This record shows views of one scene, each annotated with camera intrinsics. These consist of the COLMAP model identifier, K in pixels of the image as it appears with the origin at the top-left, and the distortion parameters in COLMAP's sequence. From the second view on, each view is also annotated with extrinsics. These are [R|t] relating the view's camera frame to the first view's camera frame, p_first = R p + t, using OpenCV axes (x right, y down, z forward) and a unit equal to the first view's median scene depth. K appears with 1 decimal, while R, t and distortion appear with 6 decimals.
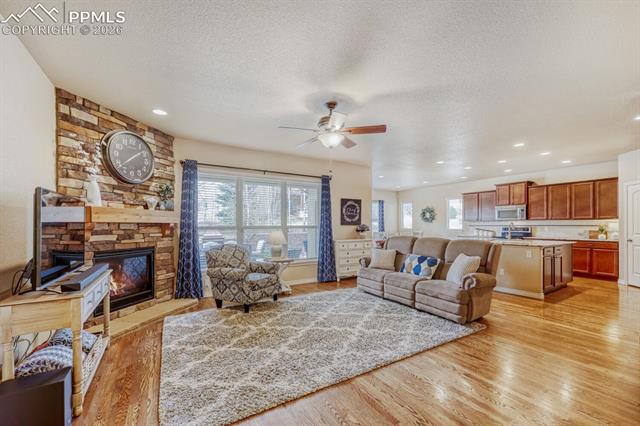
lens RADIAL K [[260.0, 0, 314.0], [0, 260.0, 224.6], [0, 0, 1]] dist [-0.001257, -0.000111]
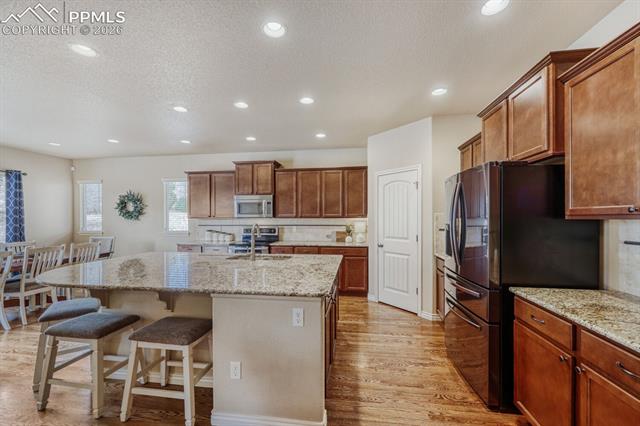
lens RADIAL K [[260.0, 0, 317.9], [0, 260.0, 214.8], [0, 0, 1]] dist [-0.001257, -0.000111]
pose [[0.609244, -0.004057, 0.792972, 0.347381], [0.003059, 0.999991, 0.002765, -0.027209], [-0.792977, 0.000741, 0.609252, 0.492323]]
